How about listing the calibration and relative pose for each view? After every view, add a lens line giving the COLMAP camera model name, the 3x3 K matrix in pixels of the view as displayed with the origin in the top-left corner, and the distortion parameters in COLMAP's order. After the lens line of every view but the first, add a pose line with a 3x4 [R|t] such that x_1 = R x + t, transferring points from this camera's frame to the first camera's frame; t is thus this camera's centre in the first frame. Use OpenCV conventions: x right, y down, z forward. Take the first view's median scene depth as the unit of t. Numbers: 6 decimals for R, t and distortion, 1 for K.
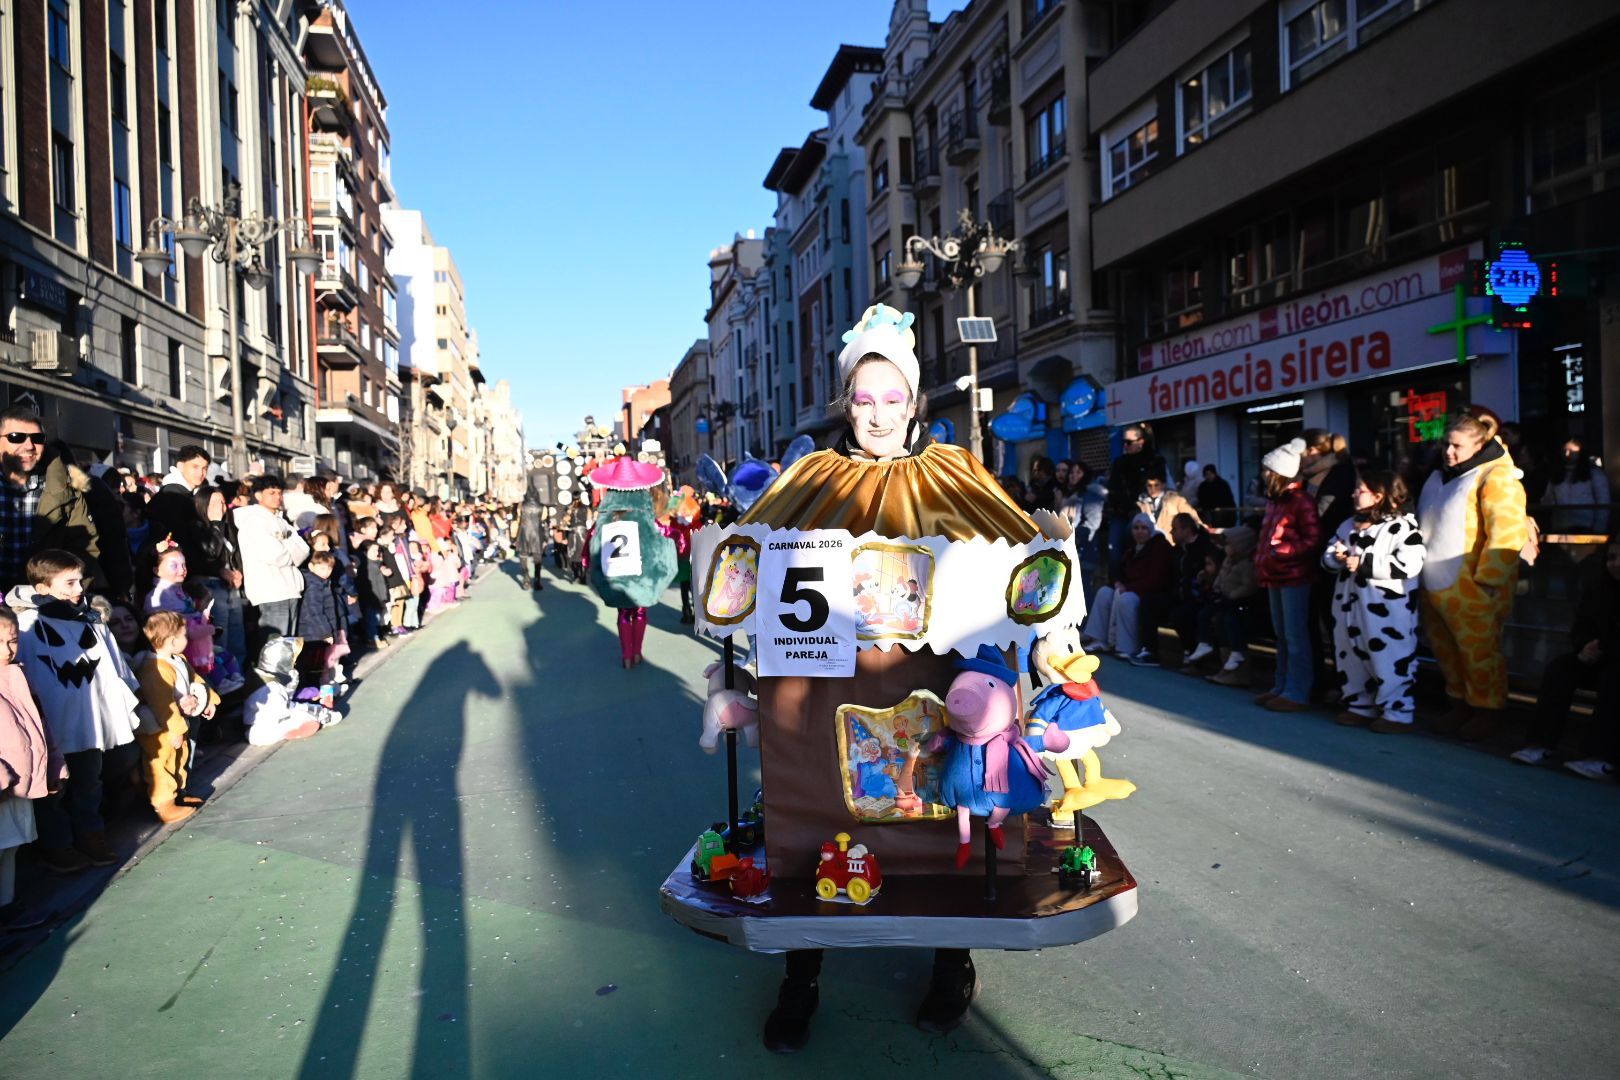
lens RADIAL K [[1104.2, 0, 813.4], [0, 1104.2, 533.1], [0, 0, 1]] dist [-0.008227, 0.000740]
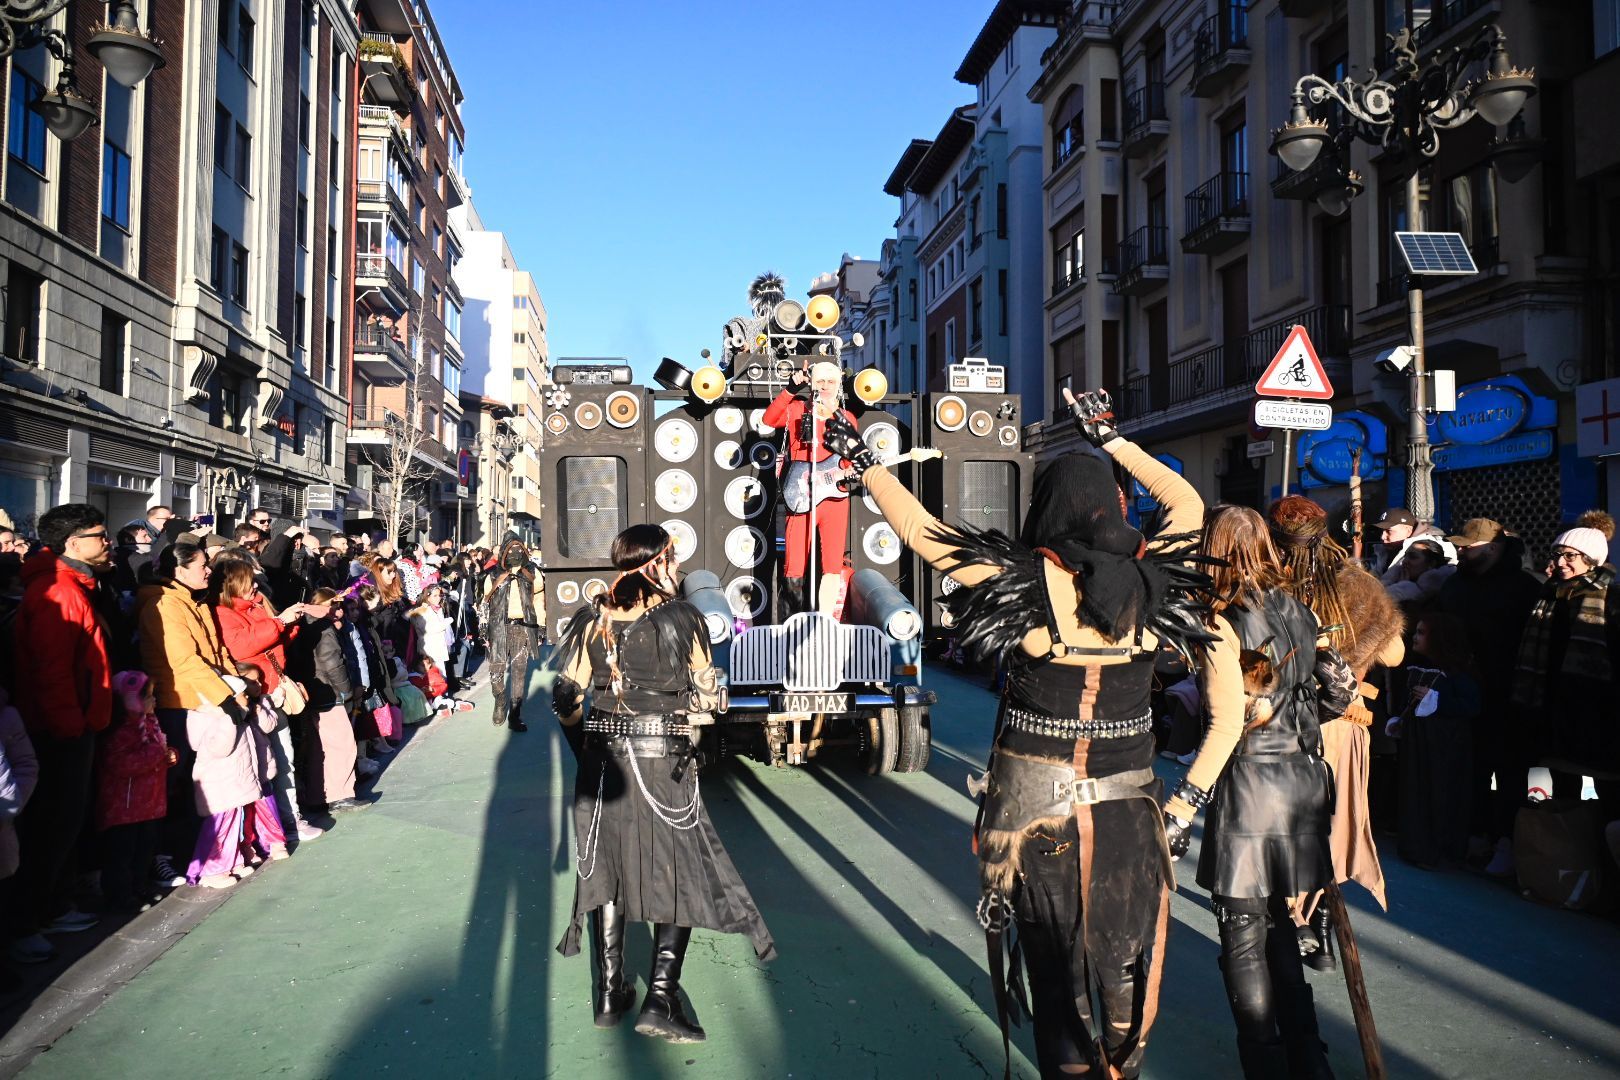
lens RADIAL K [[1104.2, 0, 806.9], [0, 1104.2, 537.1], [0, 0, 1]] dist [-0.008227, 0.000740]
pose [[0.996552, 0.034457, -0.075481, -0.040972], [-0.037788, 0.998353, -0.043161, -0.008307], [0.073870, 0.045864, 0.996213, 0.199165]]
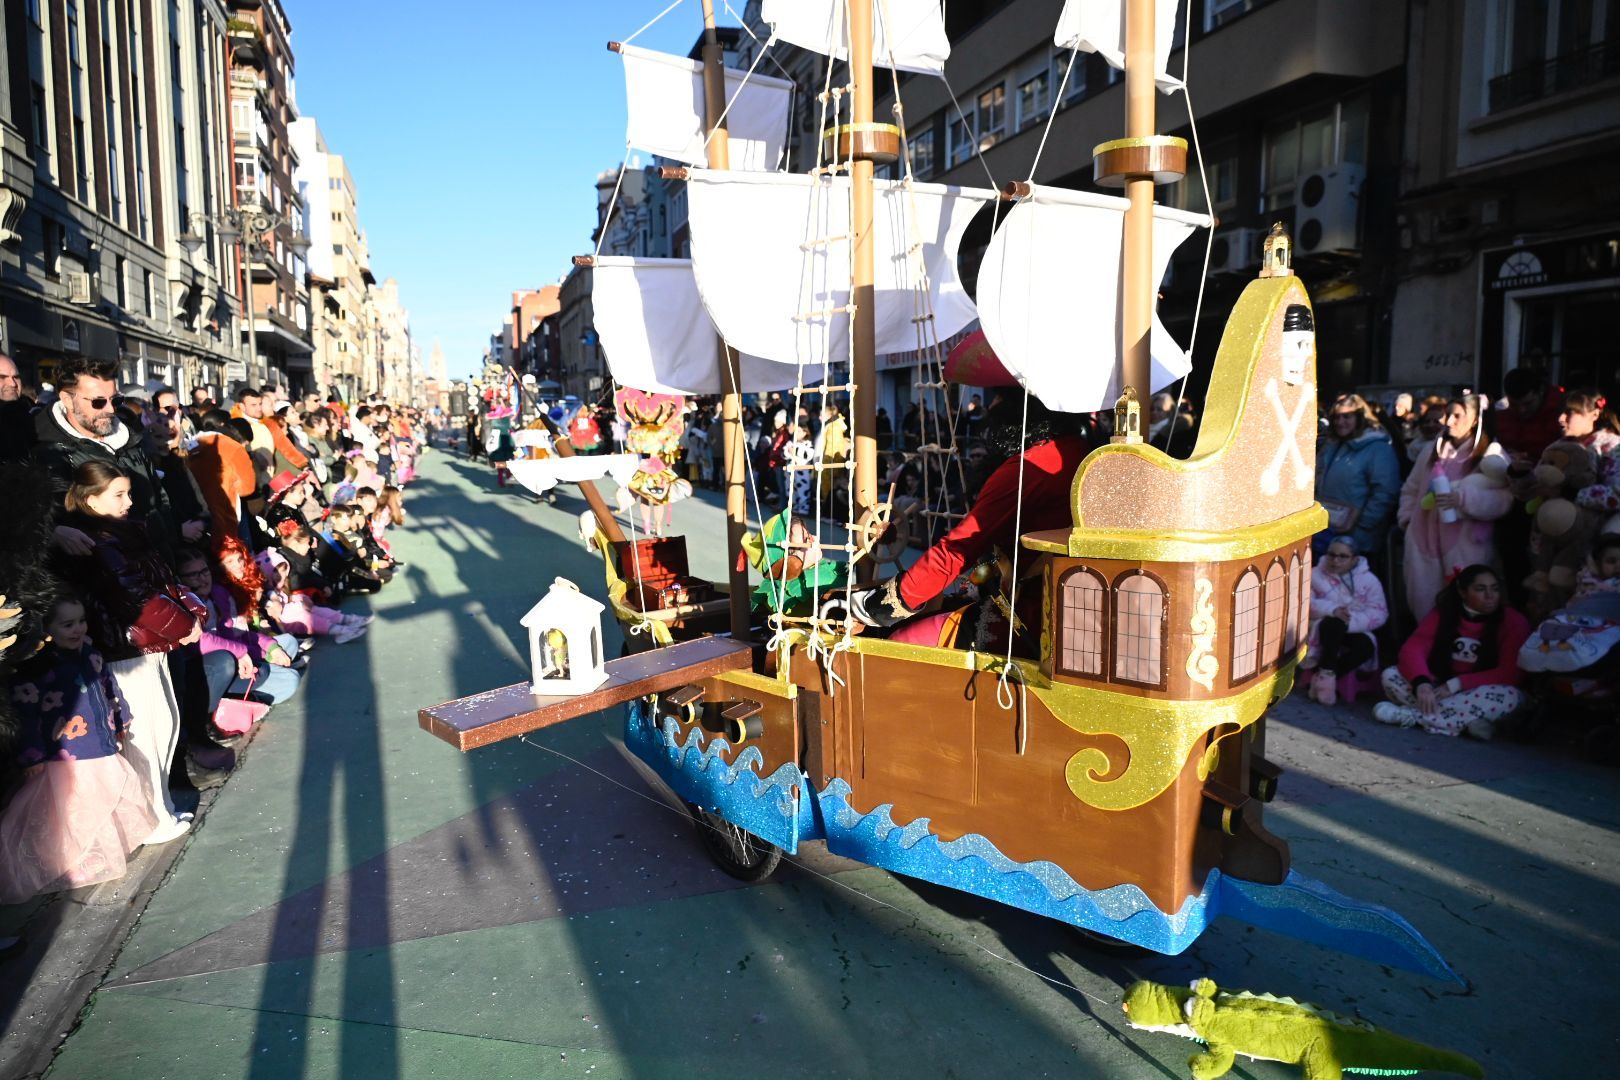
lens RADIAL K [[1104.2, 0, 819.9], [0, 1104.2, 534.7], [0, 0, 1]] dist [-0.008227, 0.000740]
pose [[0.994462, 0.020626, 0.103055, 0.033135], [-0.029130, 0.996231, 0.081702, -0.000719], [-0.100982, -0.084251, 0.991314, -0.209402]]
